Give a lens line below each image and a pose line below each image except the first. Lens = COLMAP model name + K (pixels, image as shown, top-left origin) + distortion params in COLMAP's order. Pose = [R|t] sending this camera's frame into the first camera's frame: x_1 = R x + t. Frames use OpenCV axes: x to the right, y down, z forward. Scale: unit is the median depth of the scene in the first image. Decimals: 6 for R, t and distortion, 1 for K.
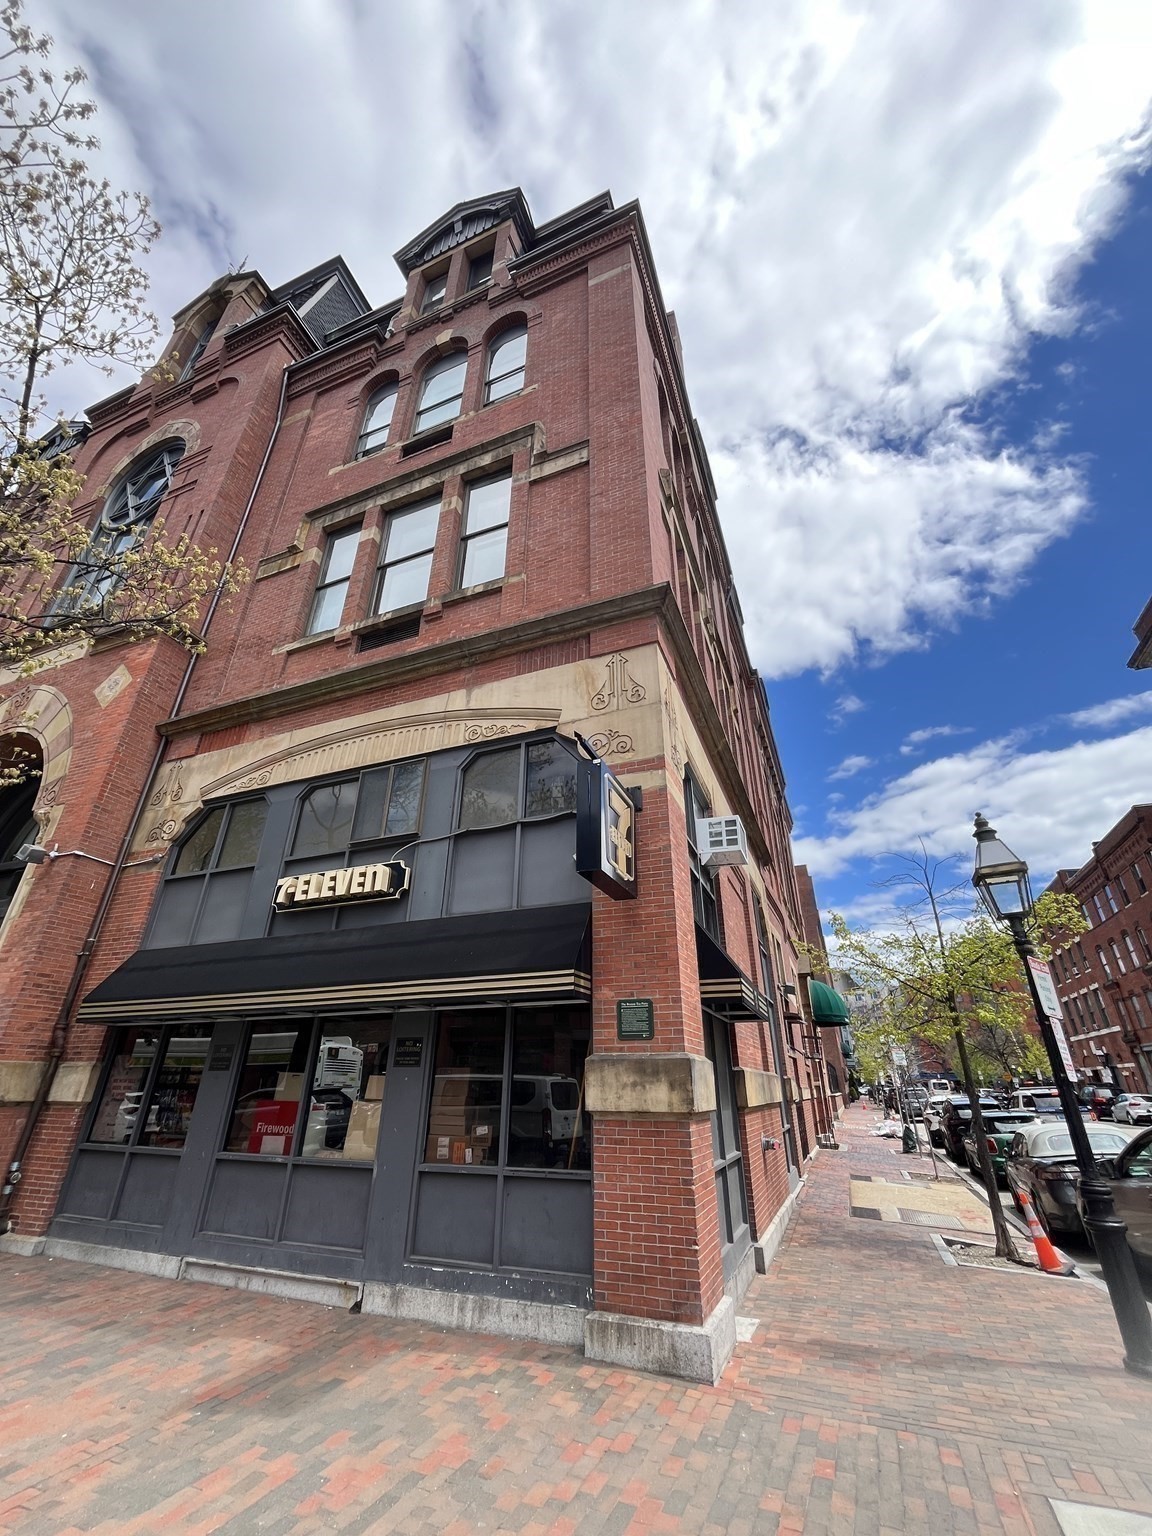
lens RADIAL K [[617.4, 0, 576.0], [0, 617.4, 768.0], [0, 0, 1]] dist [0.000912, 0.000009]
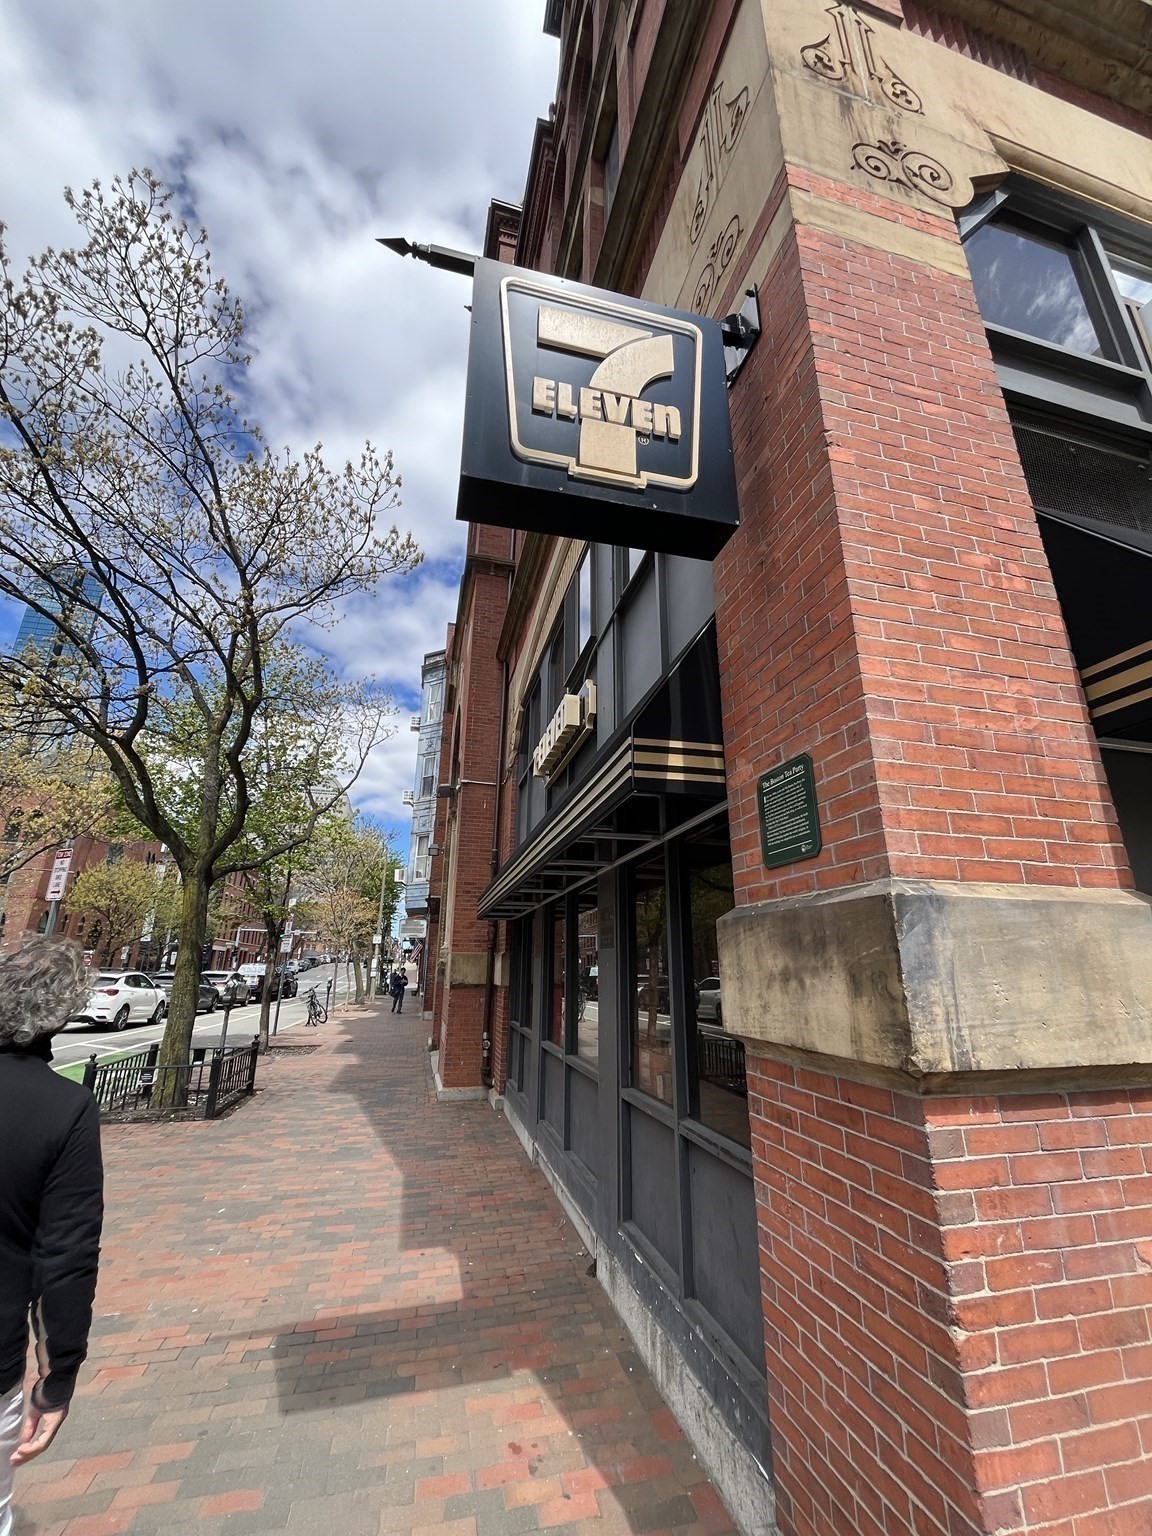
lens RADIAL K [[617.4, 0, 576.0], [0, 617.4, 768.0], [0, 0, 1]] dist [0.000912, 0.000009]
pose [[0.592342, -0.249424, -0.766106, 0.341095], [0.365451, 0.930606, -0.020420, 0.370645], [0.718037, -0.267879, 0.642389, 0.730026]]
